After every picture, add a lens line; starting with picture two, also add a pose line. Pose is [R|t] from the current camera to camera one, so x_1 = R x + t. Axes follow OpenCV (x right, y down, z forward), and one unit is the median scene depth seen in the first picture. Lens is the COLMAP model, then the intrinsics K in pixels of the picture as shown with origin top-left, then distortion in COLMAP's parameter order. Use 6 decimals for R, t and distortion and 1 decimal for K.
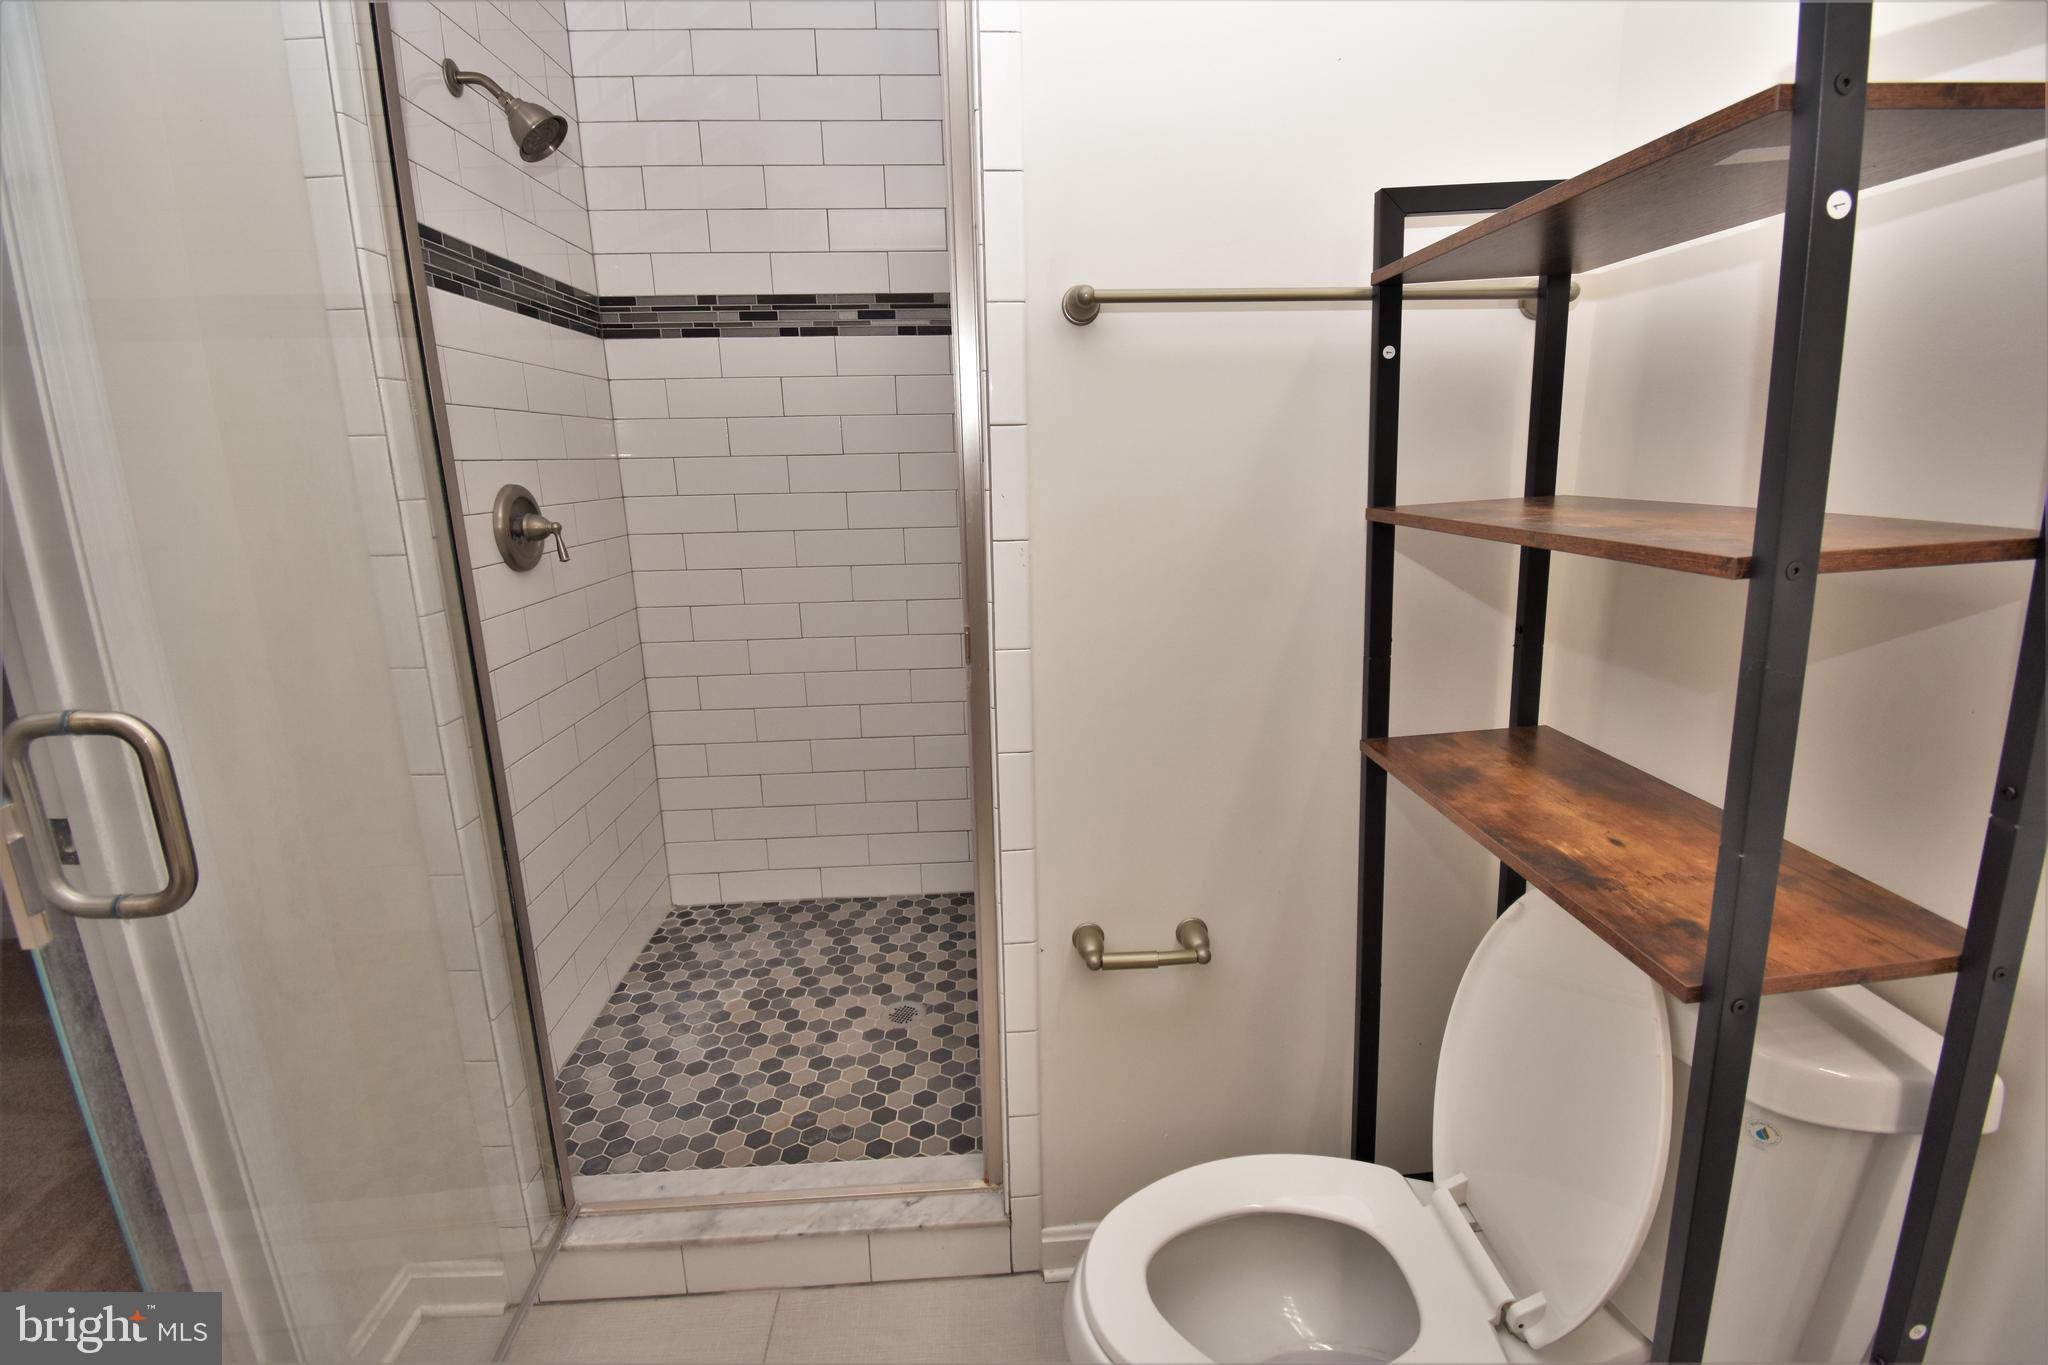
lens RADIAL K [[912.6, 0, 1027.6], [0, 912.6, 670.9], [0, 0, 1]] dist [0.001222, -0.014042]
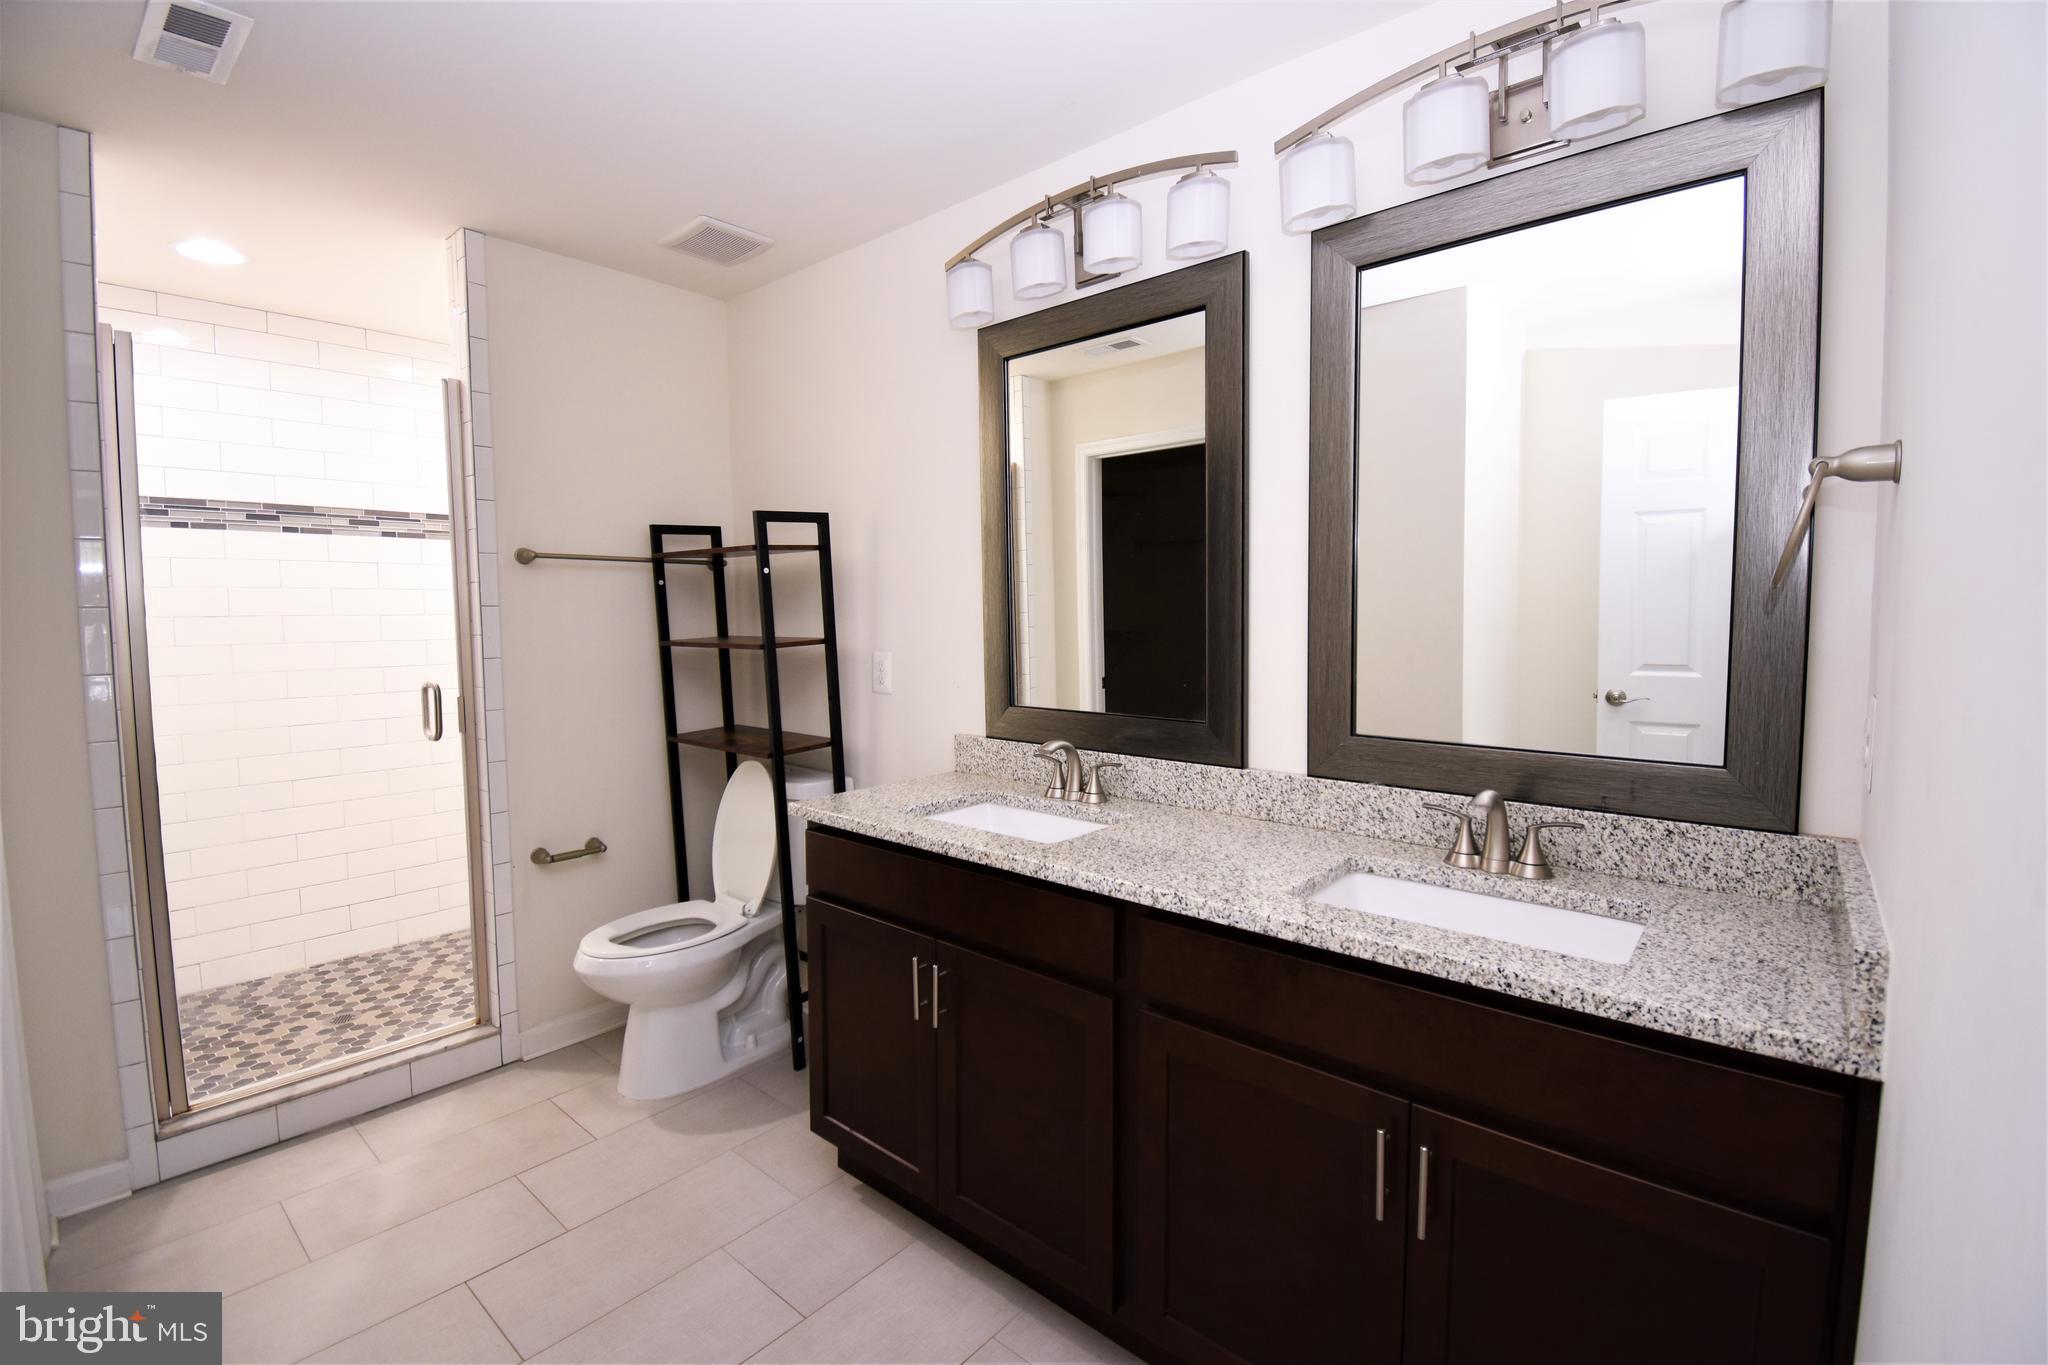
lens RADIAL K [[912.6, 0, 1027.6], [0, 912.6, 670.9], [0, 0, 1]] dist [0.001222, -0.014042]
pose [[0.697616, -0.031192, 0.715792, -0.356810], [0.156966, 0.981435, -0.110212, 0.167887], [-0.699066, 0.189240, 0.689561, -0.708887]]
